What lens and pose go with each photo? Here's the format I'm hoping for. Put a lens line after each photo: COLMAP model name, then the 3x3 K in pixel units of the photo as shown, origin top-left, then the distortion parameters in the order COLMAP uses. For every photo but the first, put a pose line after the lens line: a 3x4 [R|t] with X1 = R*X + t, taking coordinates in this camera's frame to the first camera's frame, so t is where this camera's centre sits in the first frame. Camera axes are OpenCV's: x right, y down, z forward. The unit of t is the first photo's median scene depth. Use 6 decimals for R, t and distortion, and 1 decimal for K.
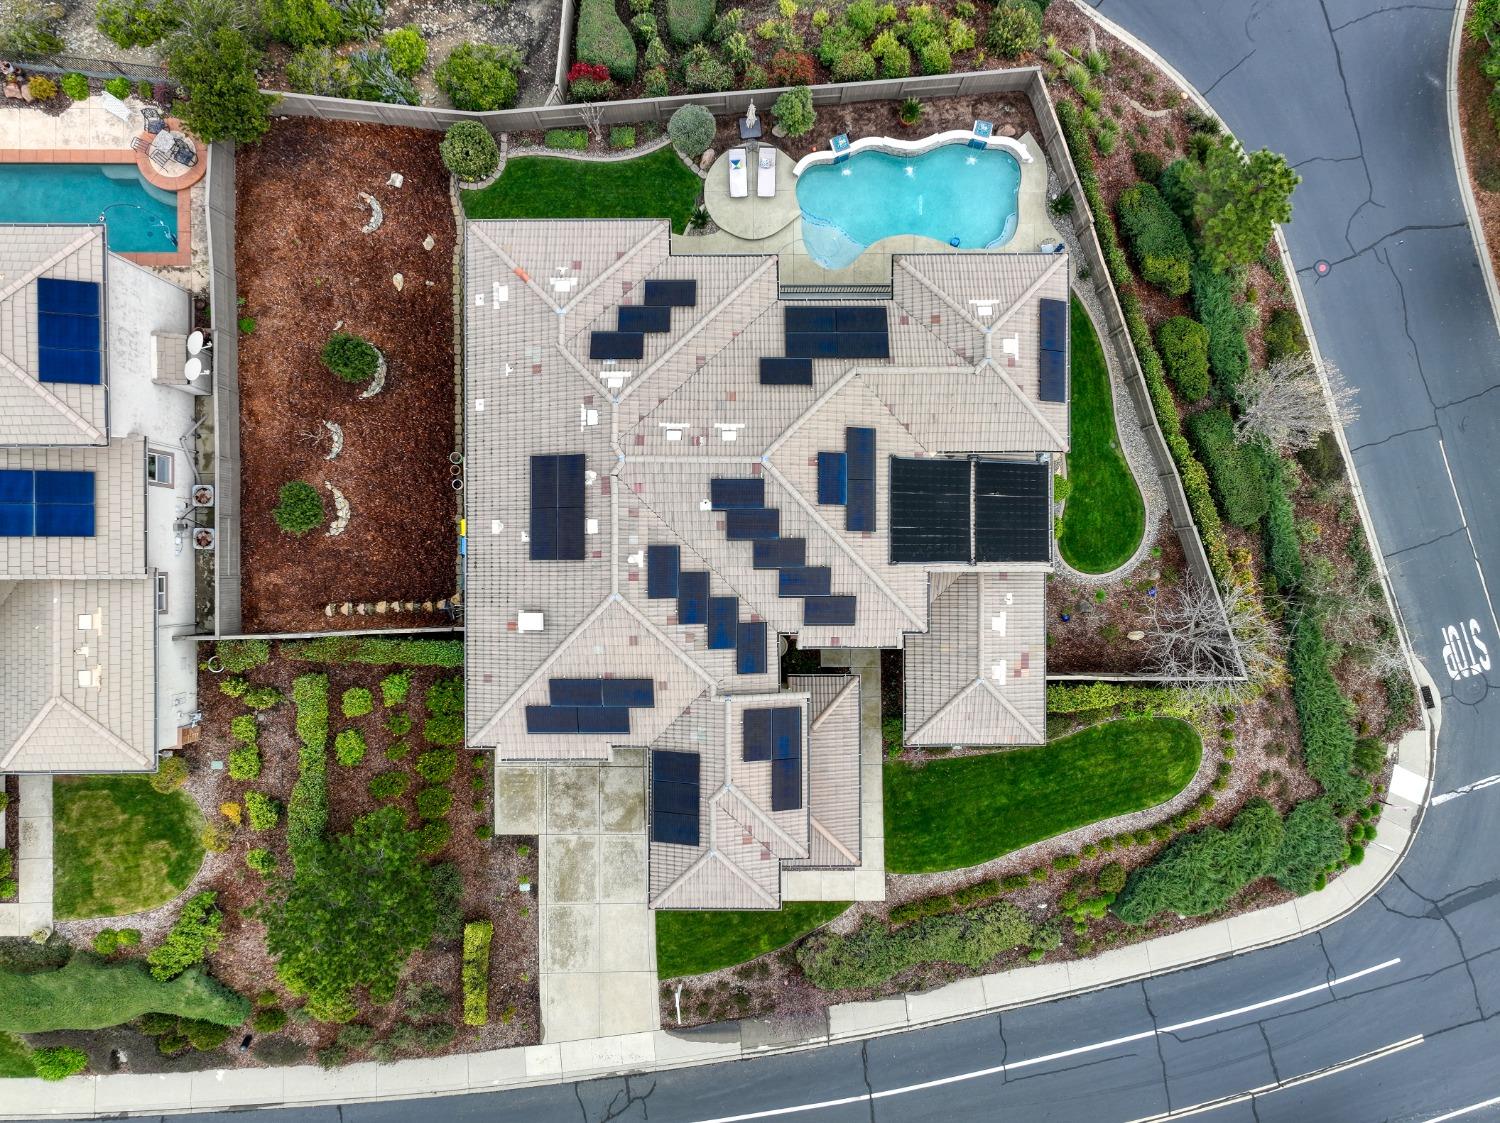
lens RADIAL K [[1052.7, 0, 750.0], [0, 1052.7, 561.5], [0, 0, 1]] dist [0.004664, 0.007340]
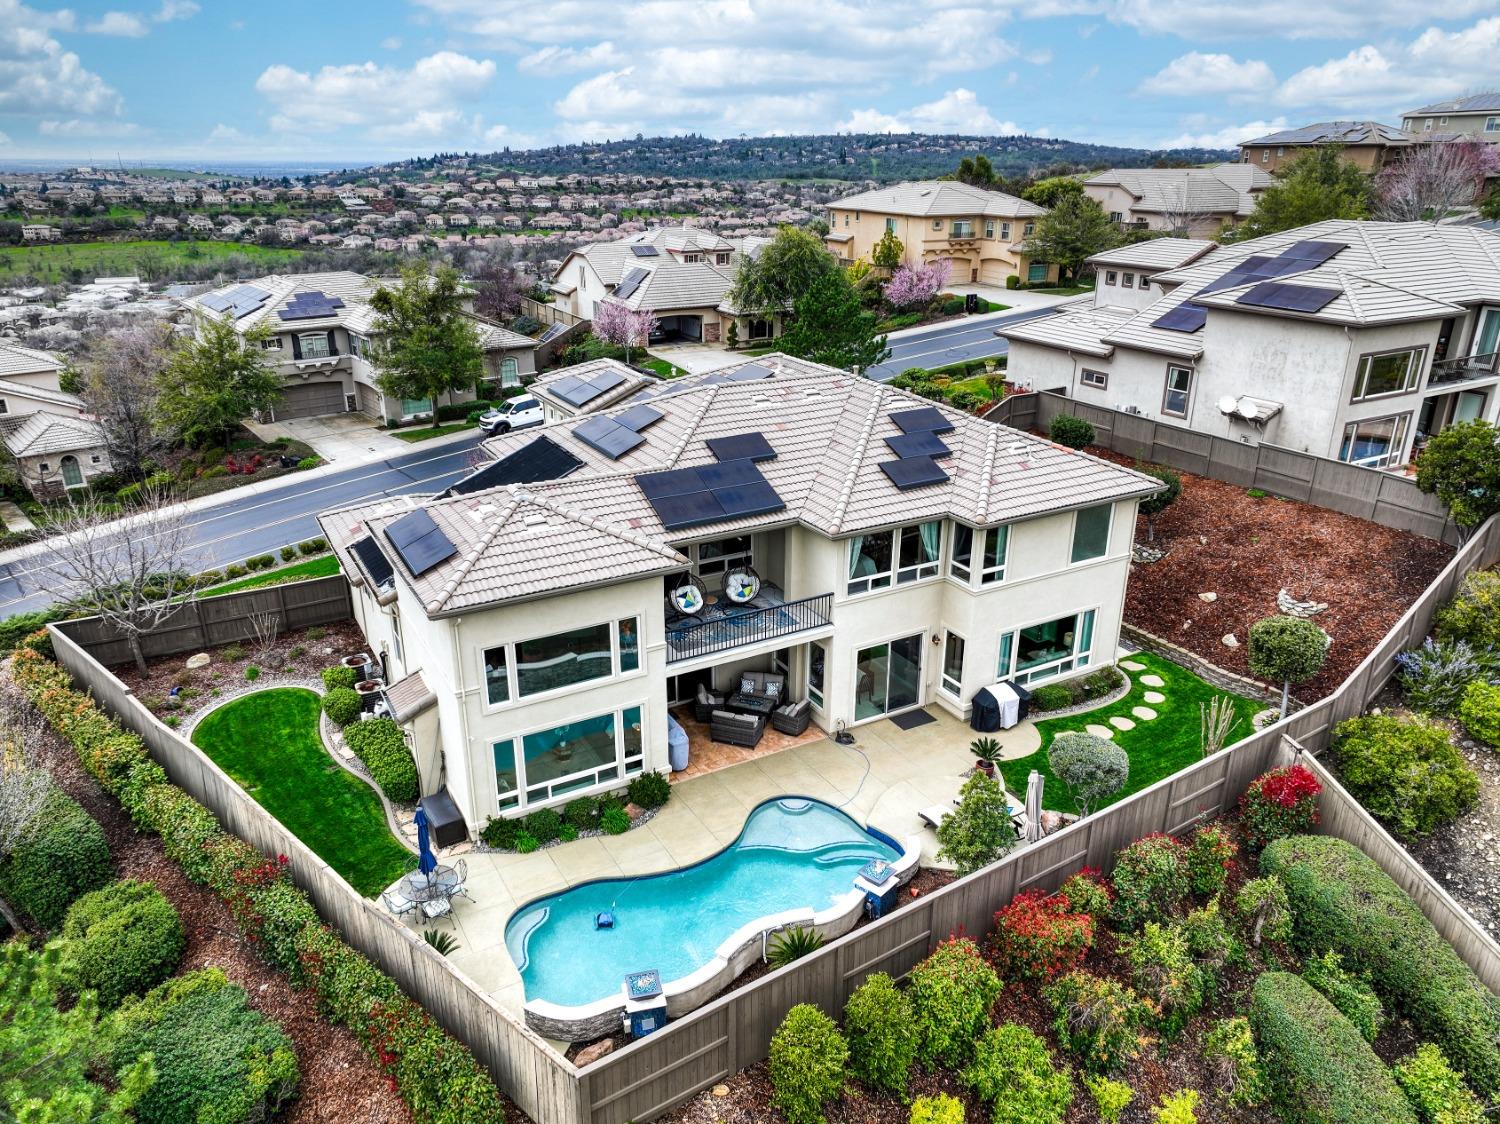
lens RADIAL K [[1055.6, 0, 750.2], [0, 1055.6, 558.8], [0, 0, 1]] dist [-0.011176, 0.031342]
pose [[-0.872698, 0.175541, -0.455613, 0.350421], [-0.488234, -0.304057, 0.818033, -0.739128], [0.005066, 0.936341, 0.351055, 0.652551]]
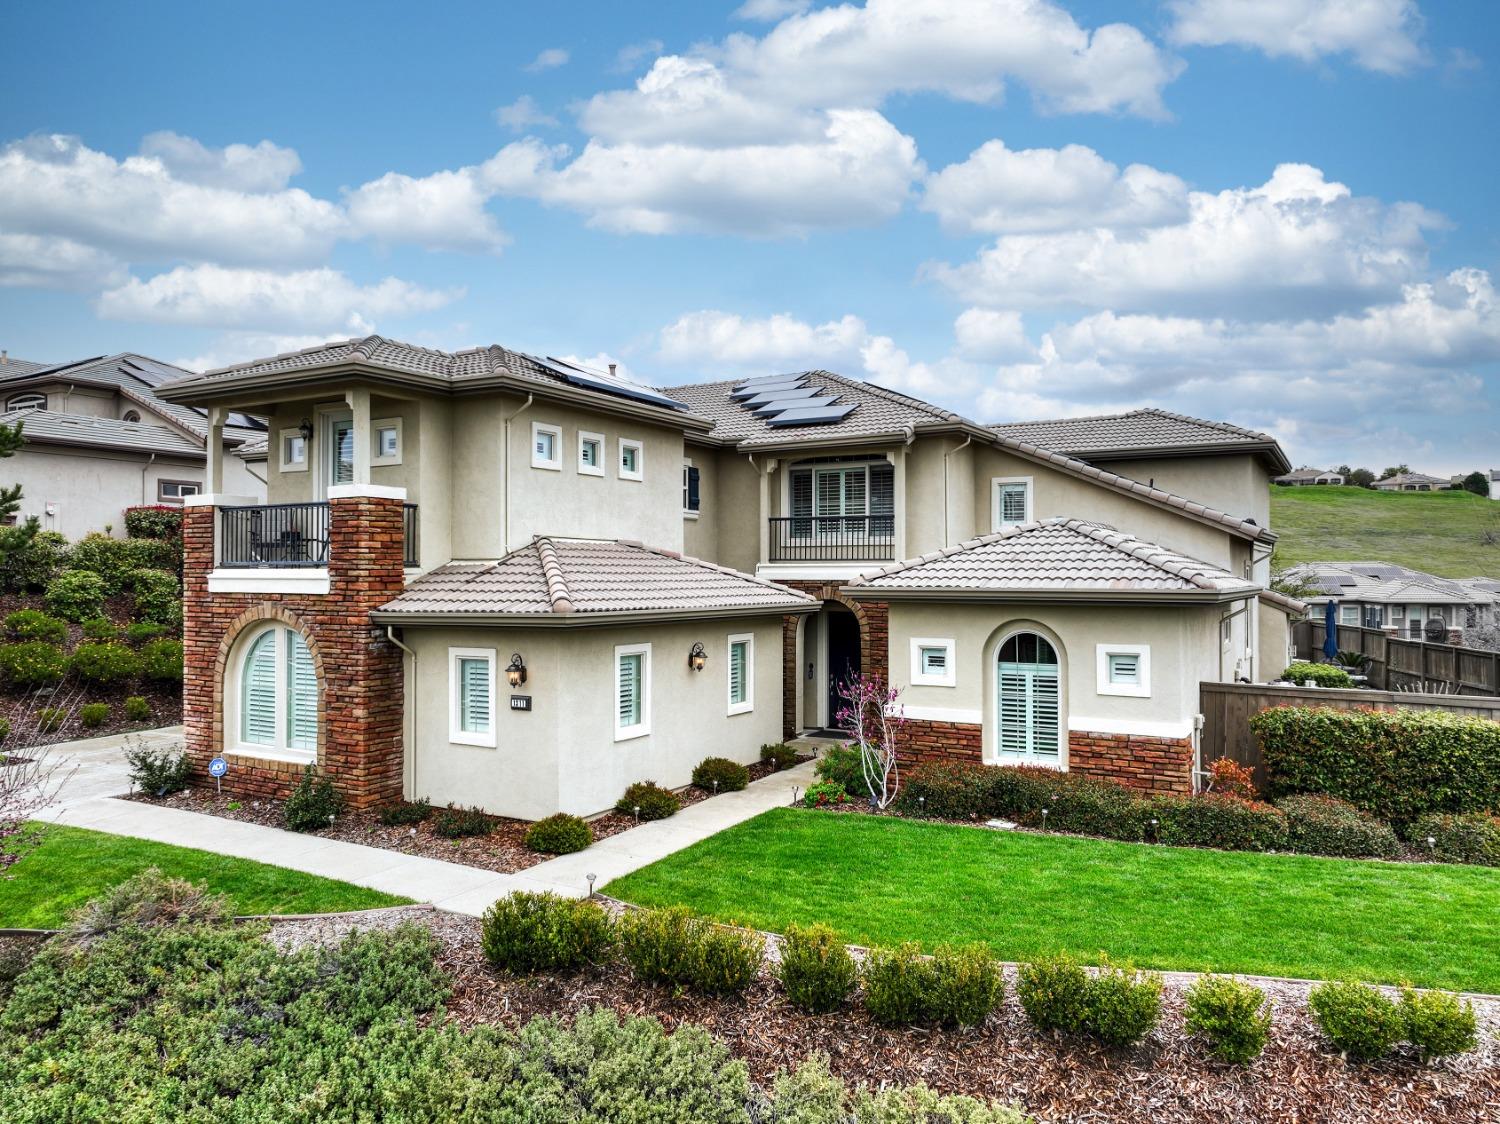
lens RADIAL K [[1052.7, 0, 750.0], [0, 1052.7, 562.0], [0, 0, 1]] dist [0.004664, 0.007340]
pose [[0.866804, -0.004685, -0.498627, 0.294751], [-0.498629, 0.000700, -0.866815, 0.504233], [0.004410, 0.999989, -0.001729, 0.917123]]
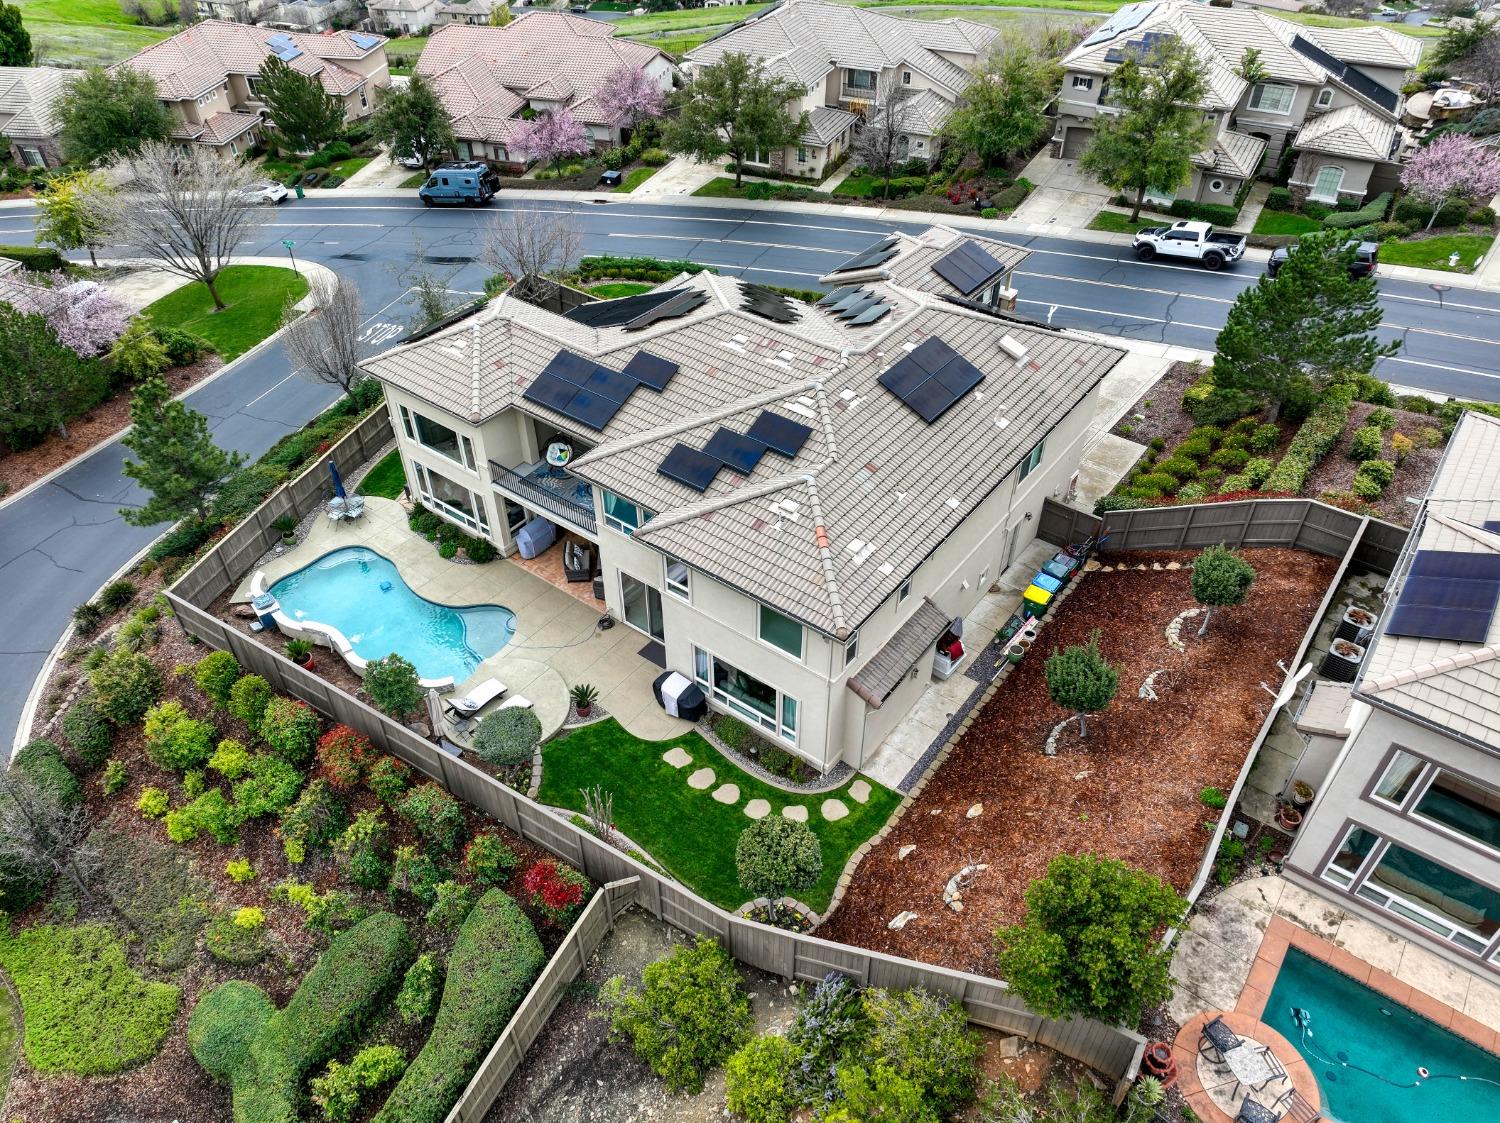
lens RADIAL K [[1052.7, 0, 750.0], [0, 1052.7, 561.5], [0, 0, 1]] dist [0.004664, 0.007340]
pose [[-0.797673, -0.389413, 0.460516, -0.450641], [0.603052, -0.506550, 0.616226, -0.663618], [-0.006692, 0.769262, 0.638898, 0.432245]]
